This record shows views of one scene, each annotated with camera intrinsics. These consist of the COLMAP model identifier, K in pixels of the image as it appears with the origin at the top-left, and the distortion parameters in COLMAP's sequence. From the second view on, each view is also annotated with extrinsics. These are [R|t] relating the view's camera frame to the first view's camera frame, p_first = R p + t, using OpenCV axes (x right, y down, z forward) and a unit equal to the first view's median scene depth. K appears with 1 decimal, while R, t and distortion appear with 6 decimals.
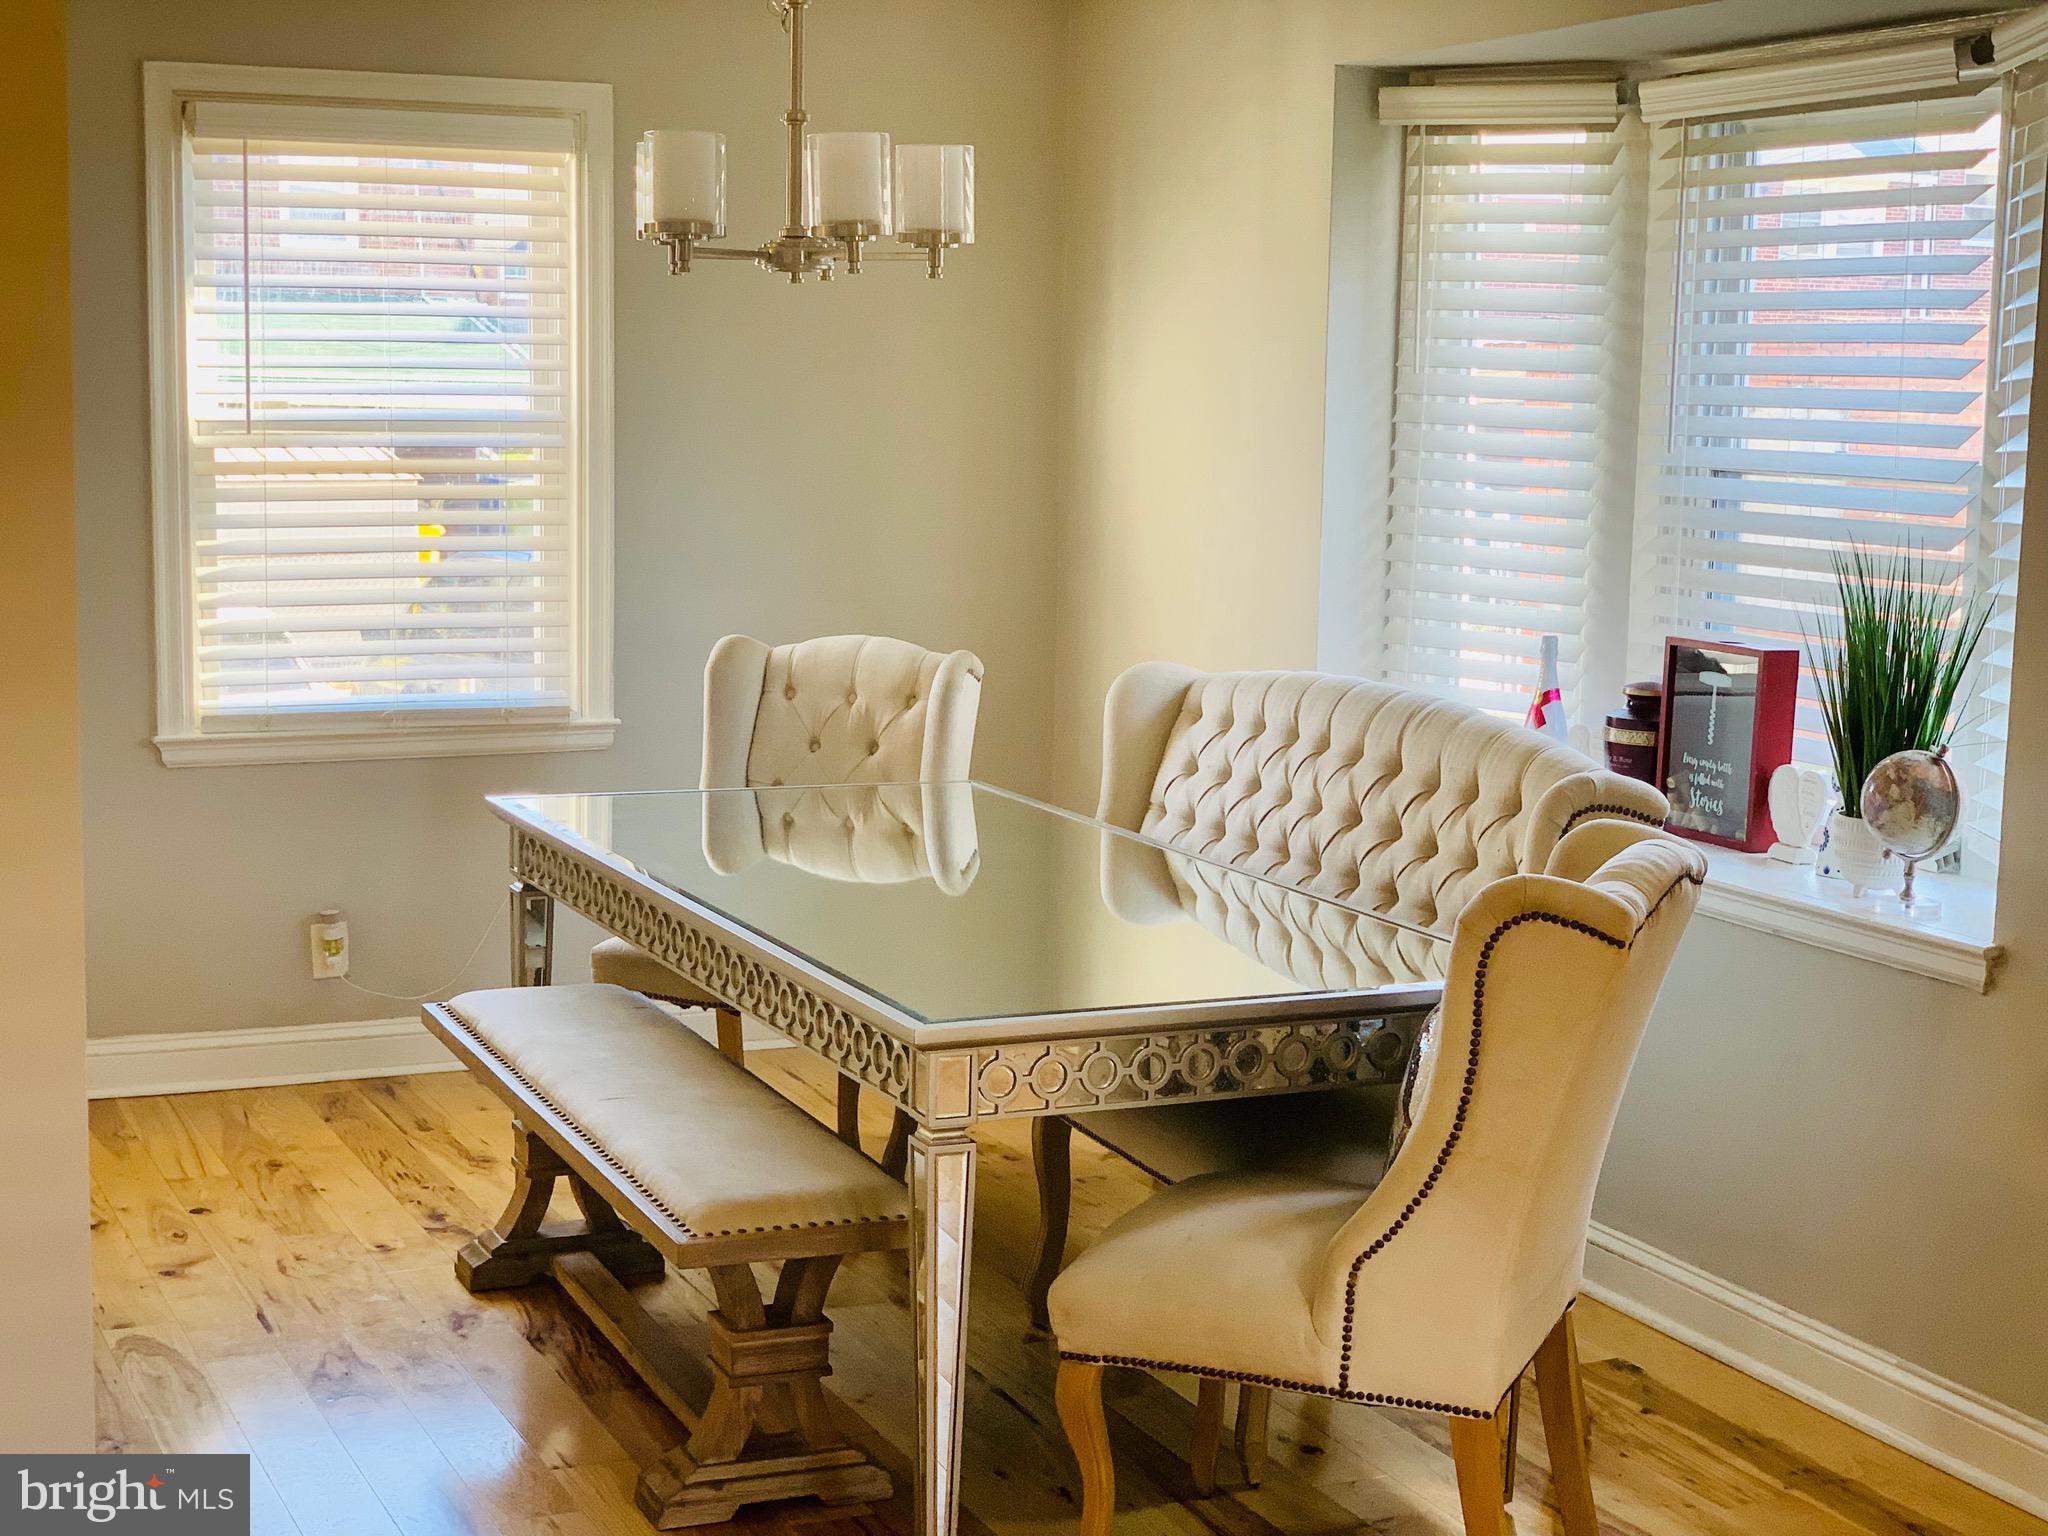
lens RADIAL K [[2955.9, 0, 1019.1], [0, 2955.9, 774.8], [0, 0, 1]] dist [0.054178, 0.000000]
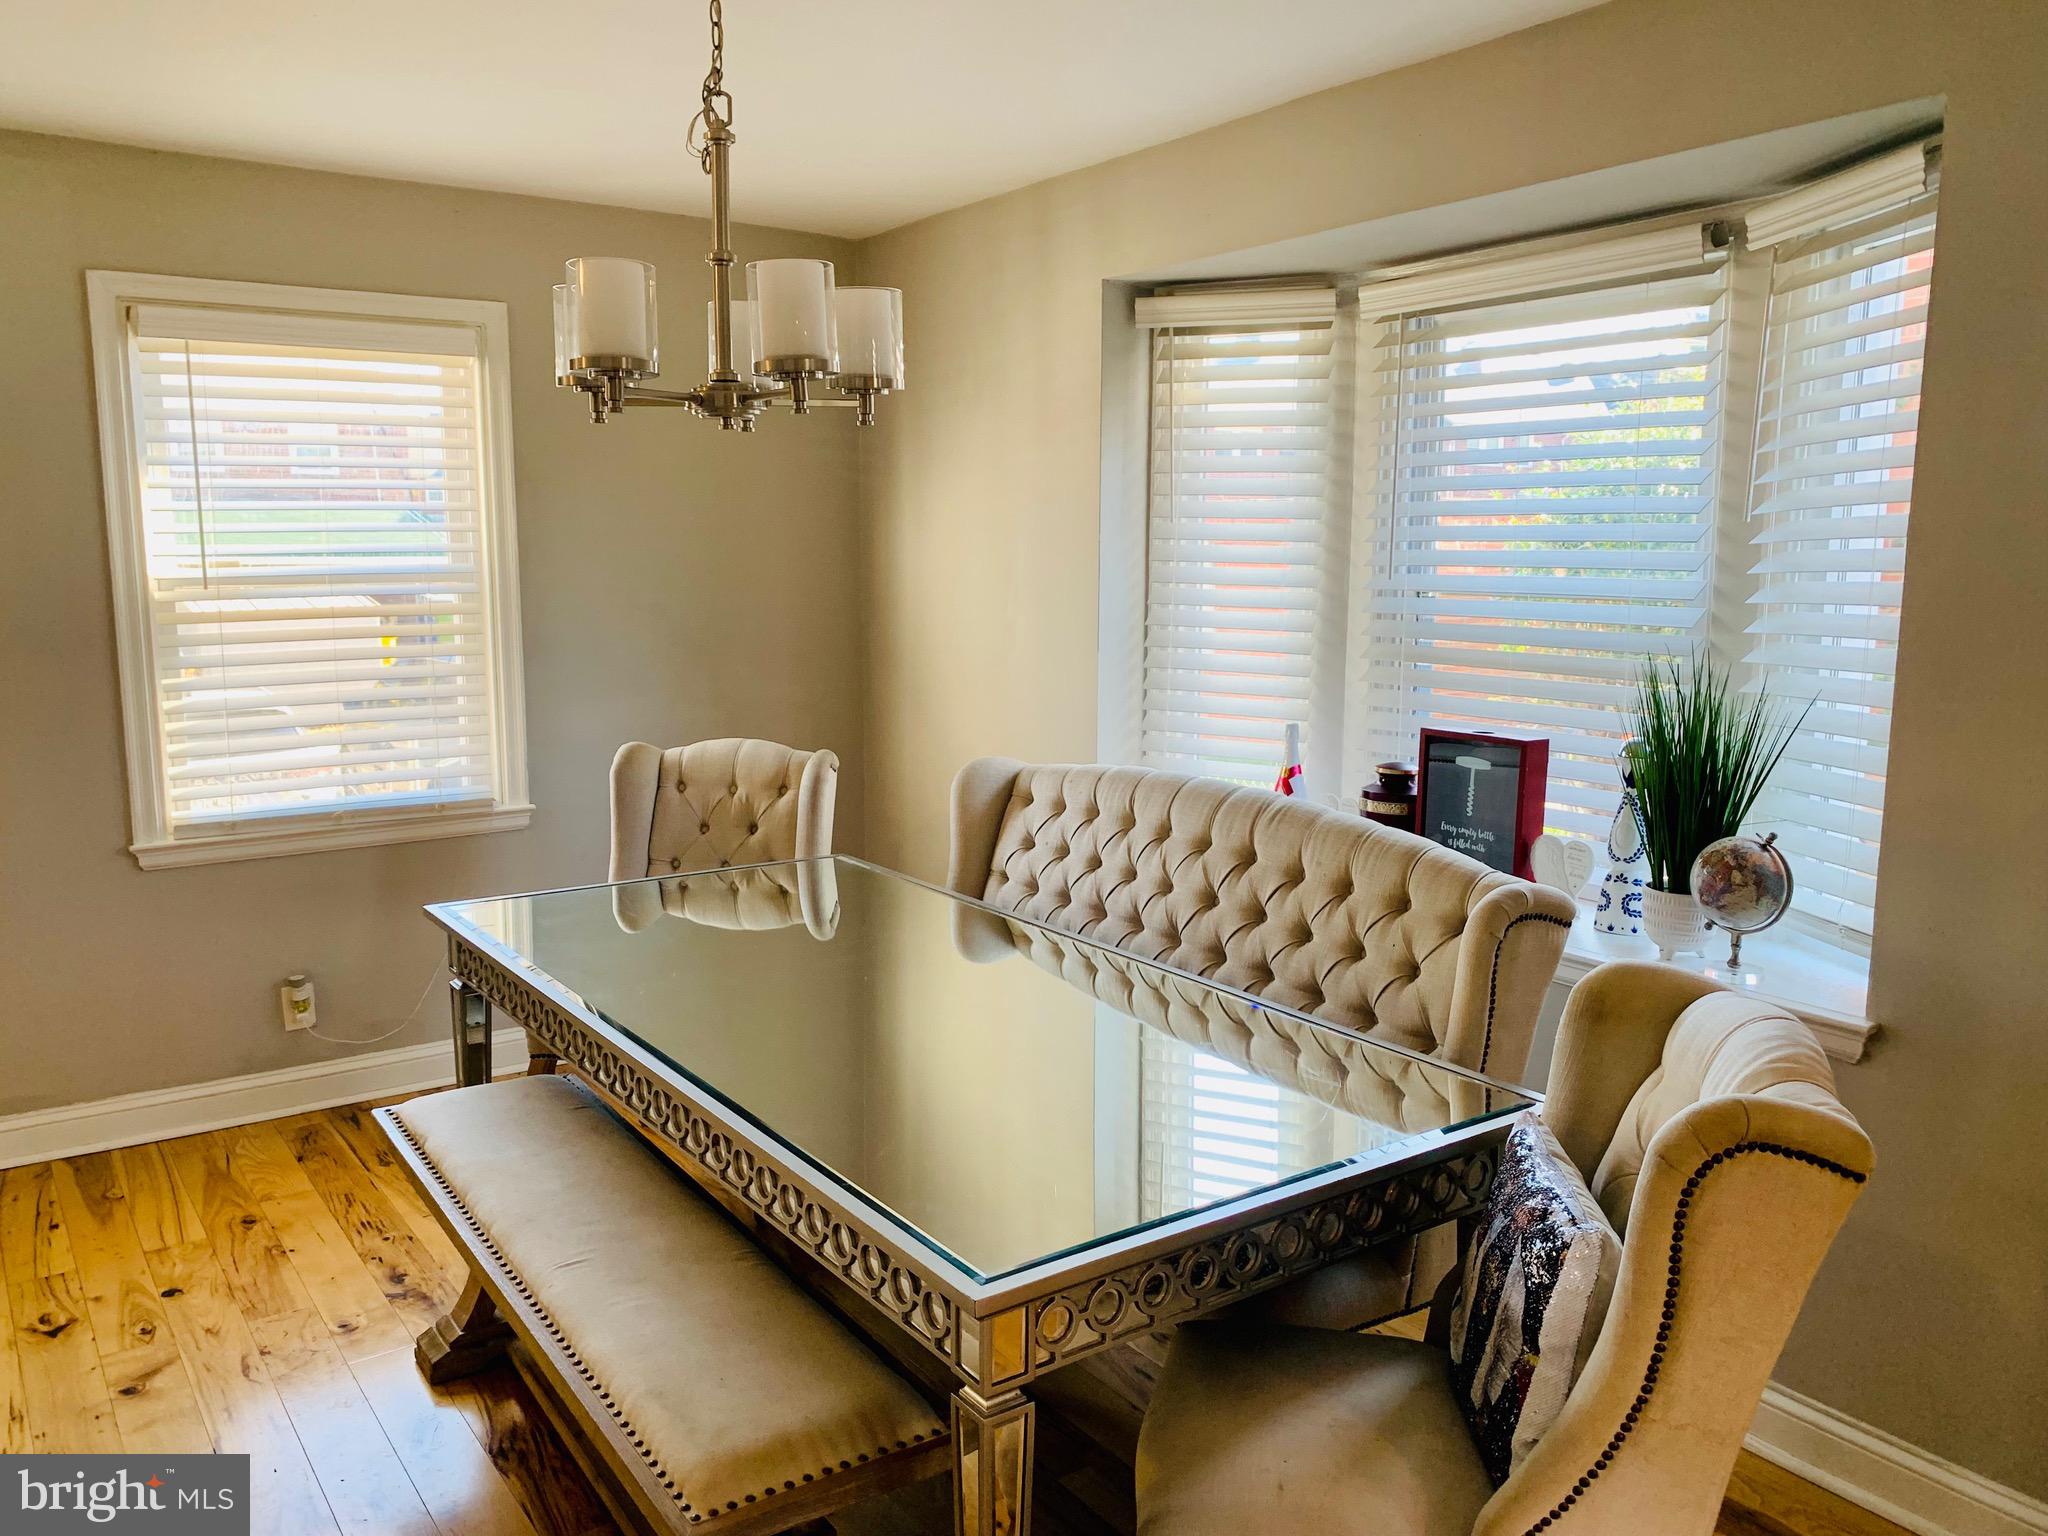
lens RADIAL K [[1529.4, 0, 1014.7], [0, 1529.4, 763.2], [0, 0, 1]] dist [0.032423, -0.034868]
pose [[0.982116, -0.044361, 0.182977, -0.062570], [0.042320, 0.998991, 0.015045, -0.045510], [-0.183460, -0.007032, 0.983002, 0.374456]]
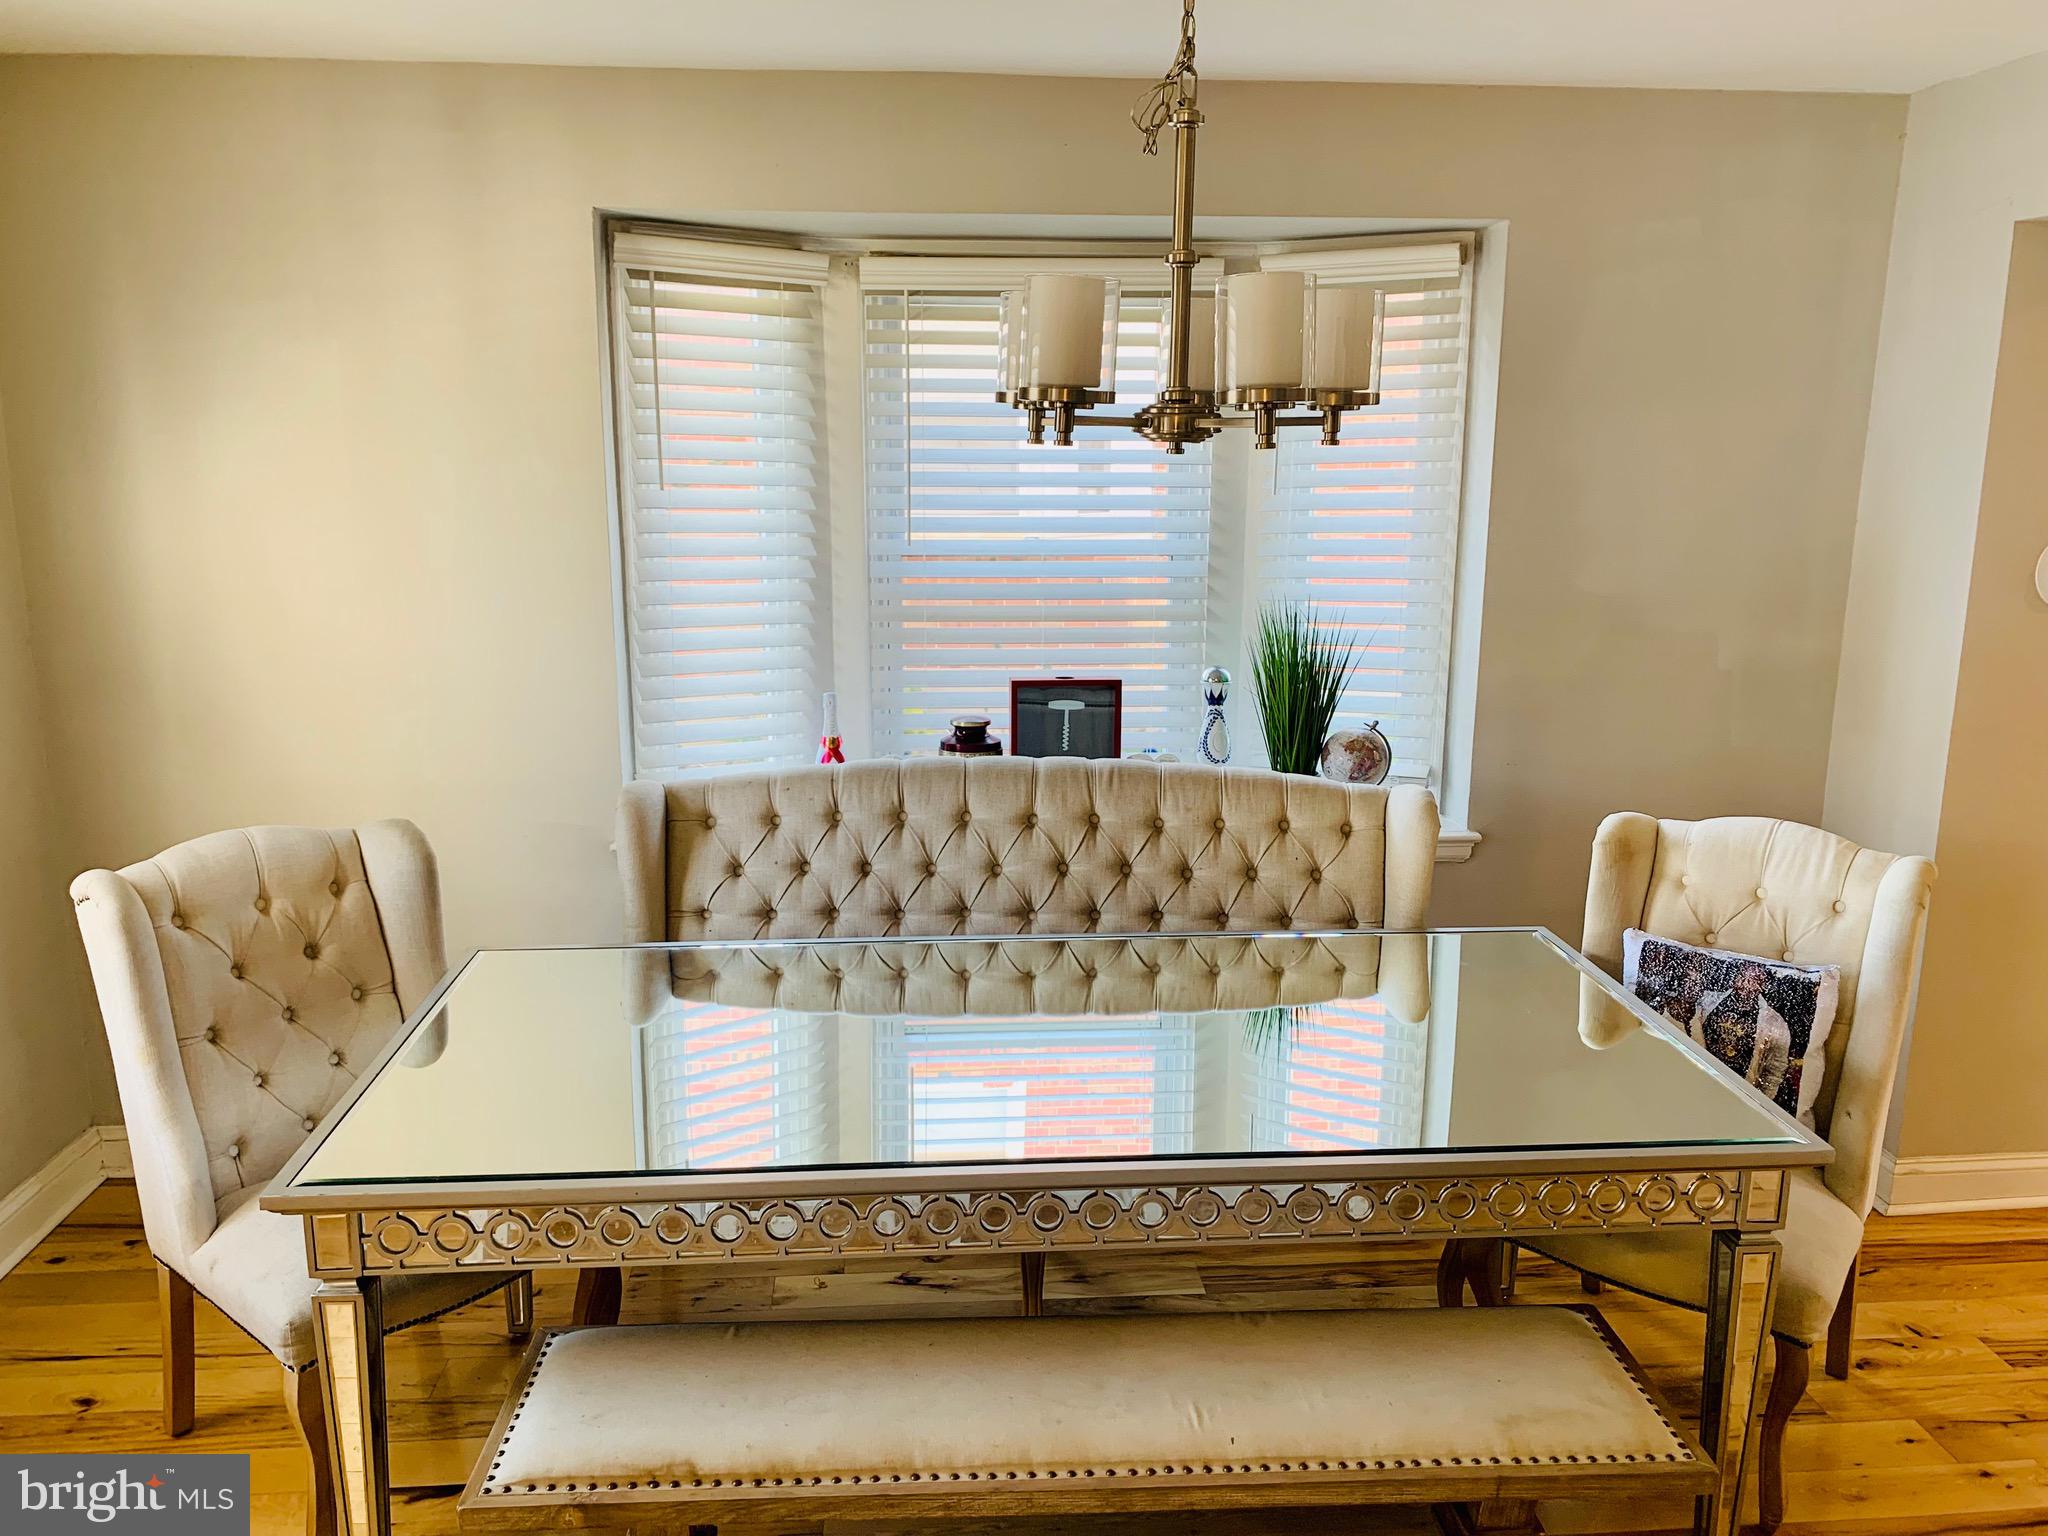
lens RADIAL K [[1529.4, 0, 1024.1], [0, 1529.4, 747.7], [0, 0, 1]] dist [0.032423, -0.034868]
pose [[0.331375, -0.205094, 0.920938, -0.414853], [0.123107, 0.977142, 0.173314, -0.130055], [-0.935433, 0.055942, 0.349049, 0.698924]]
